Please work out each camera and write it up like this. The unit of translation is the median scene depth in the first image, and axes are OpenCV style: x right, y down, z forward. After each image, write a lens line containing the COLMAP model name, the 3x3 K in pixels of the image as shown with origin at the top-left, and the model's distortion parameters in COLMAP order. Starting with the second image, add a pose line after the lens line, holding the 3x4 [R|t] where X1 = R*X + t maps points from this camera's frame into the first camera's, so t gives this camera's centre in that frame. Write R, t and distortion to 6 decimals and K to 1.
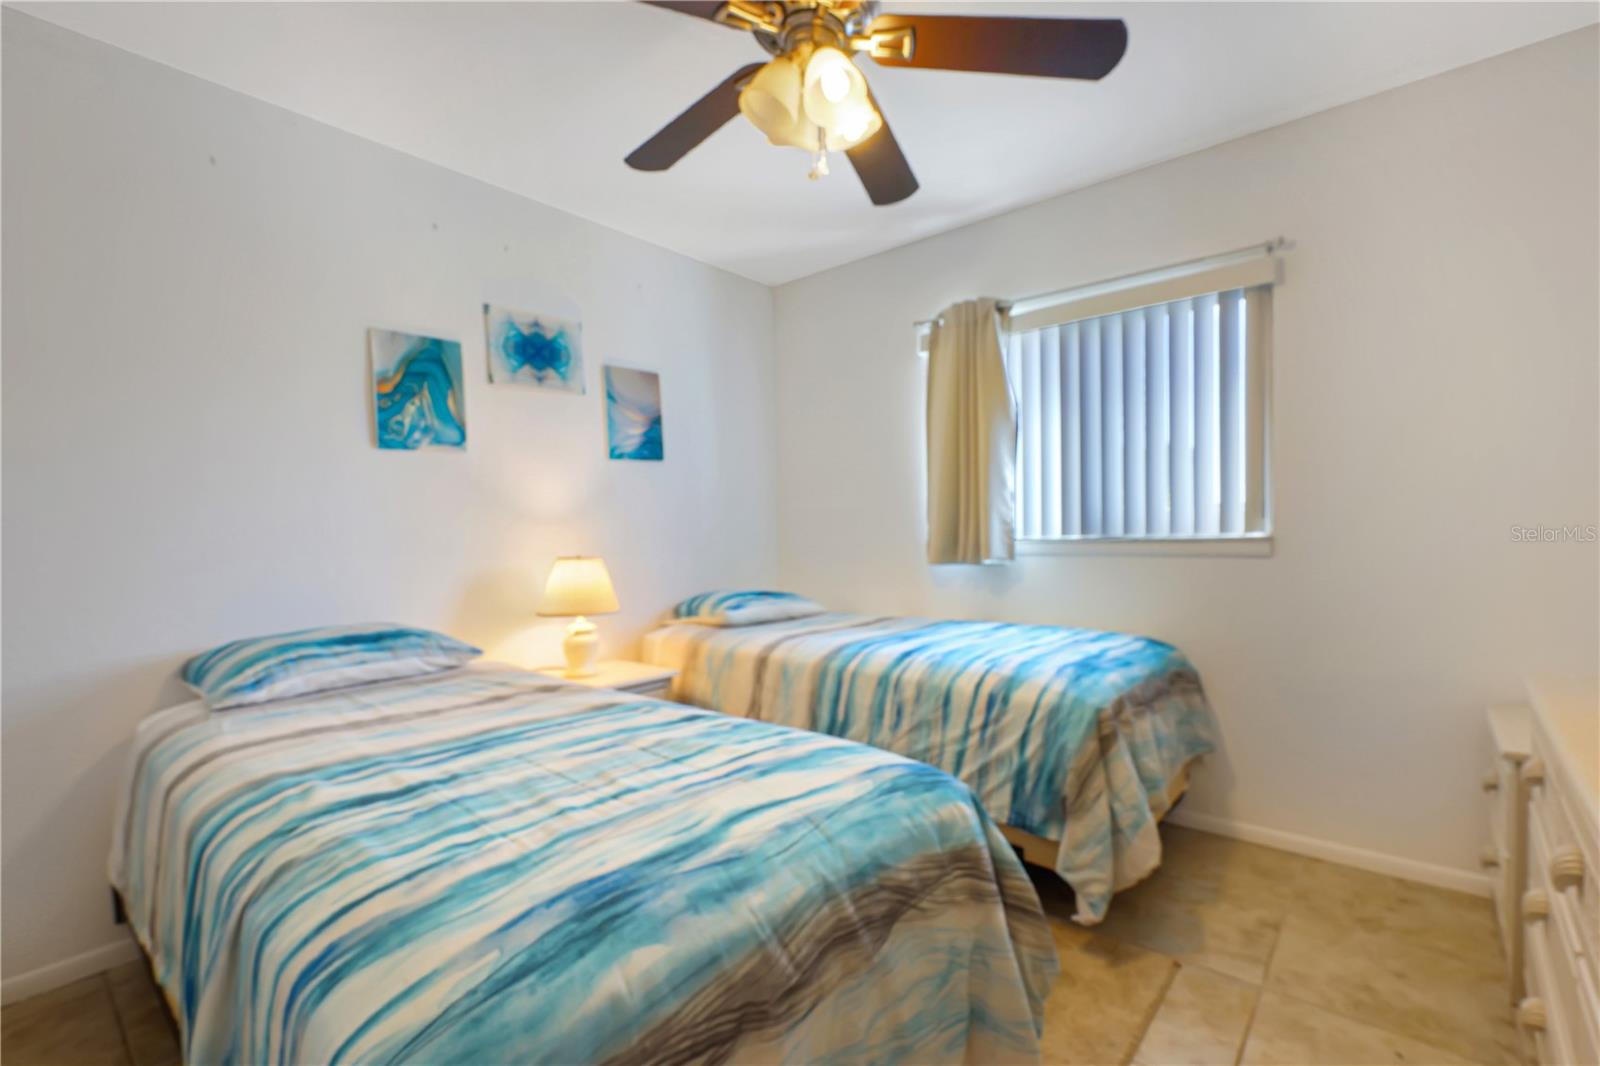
lens RADIAL K [[724.9, 0, 796.6], [0, 724.9, 538.4], [0, 0, 1]] dist [-0.000963, -0.000071]
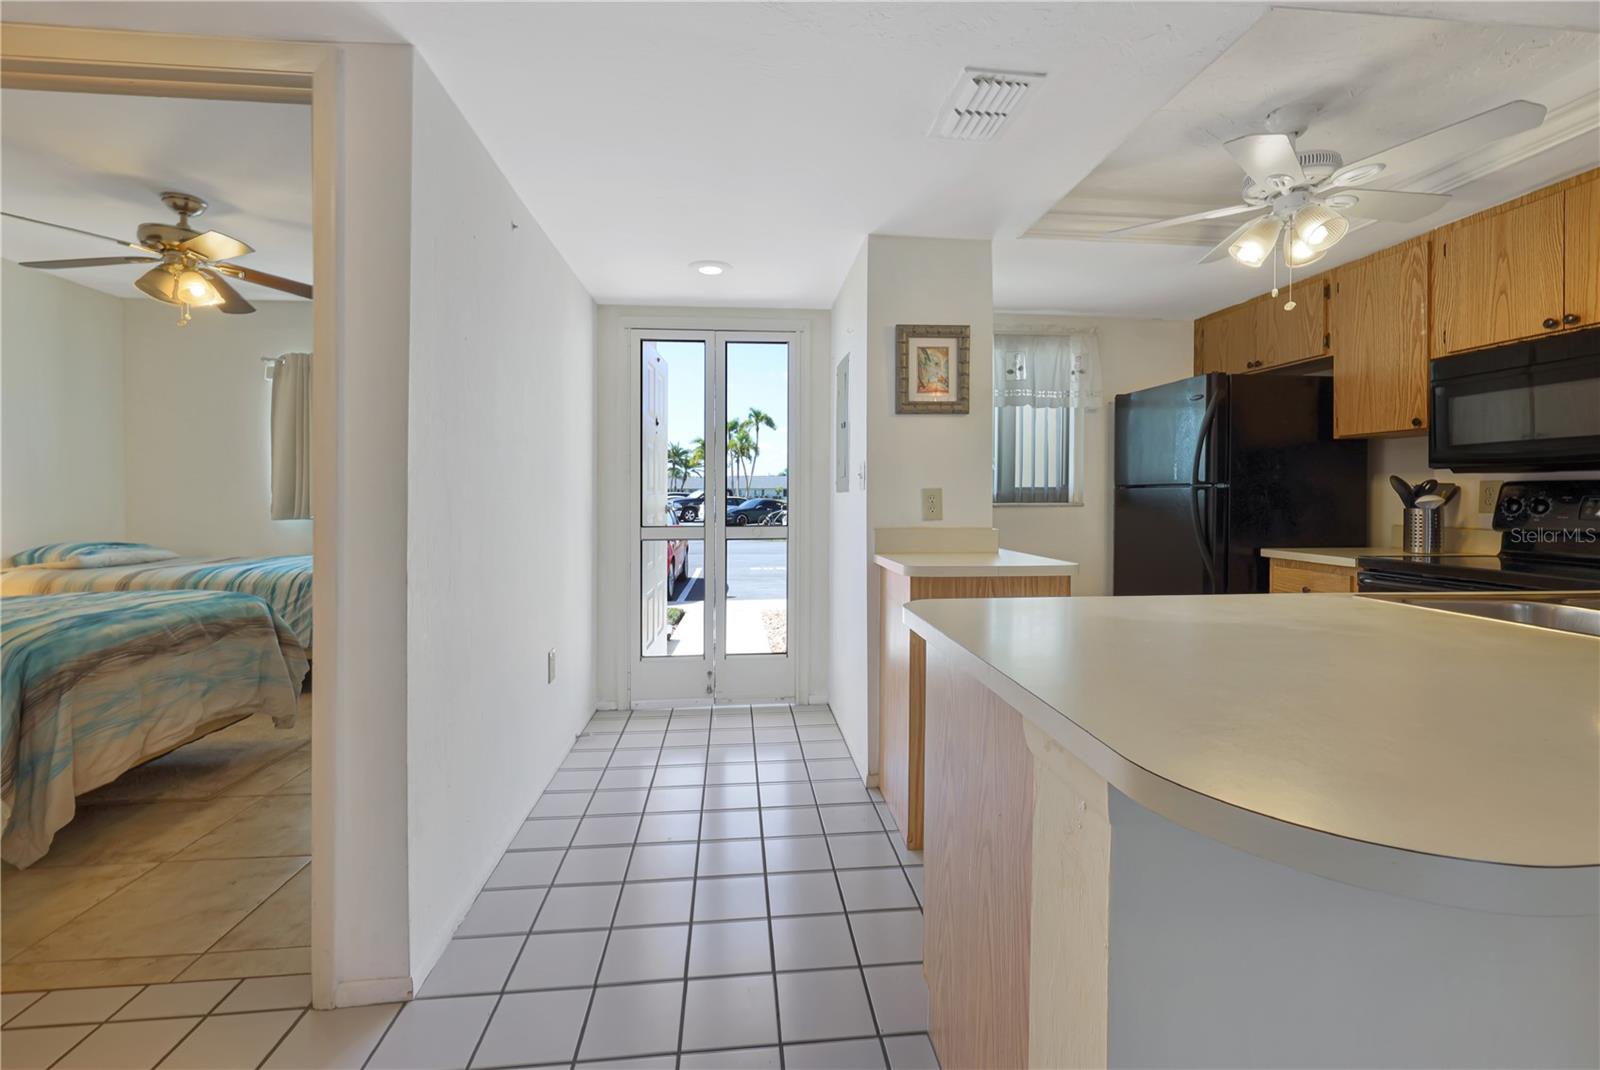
lens RADIAL K [[674.9, 0, 790.5], [0, 674.9, 508.0], [0, 0, 1]] dist [-0.004053, -0.000020]
pose [[0.705791, 0.005452, 0.708399, -0.065419], [-0.006128, 0.999980, -0.001590, 0.010819], [-0.708393, -0.003219, 0.705810, -0.973909]]
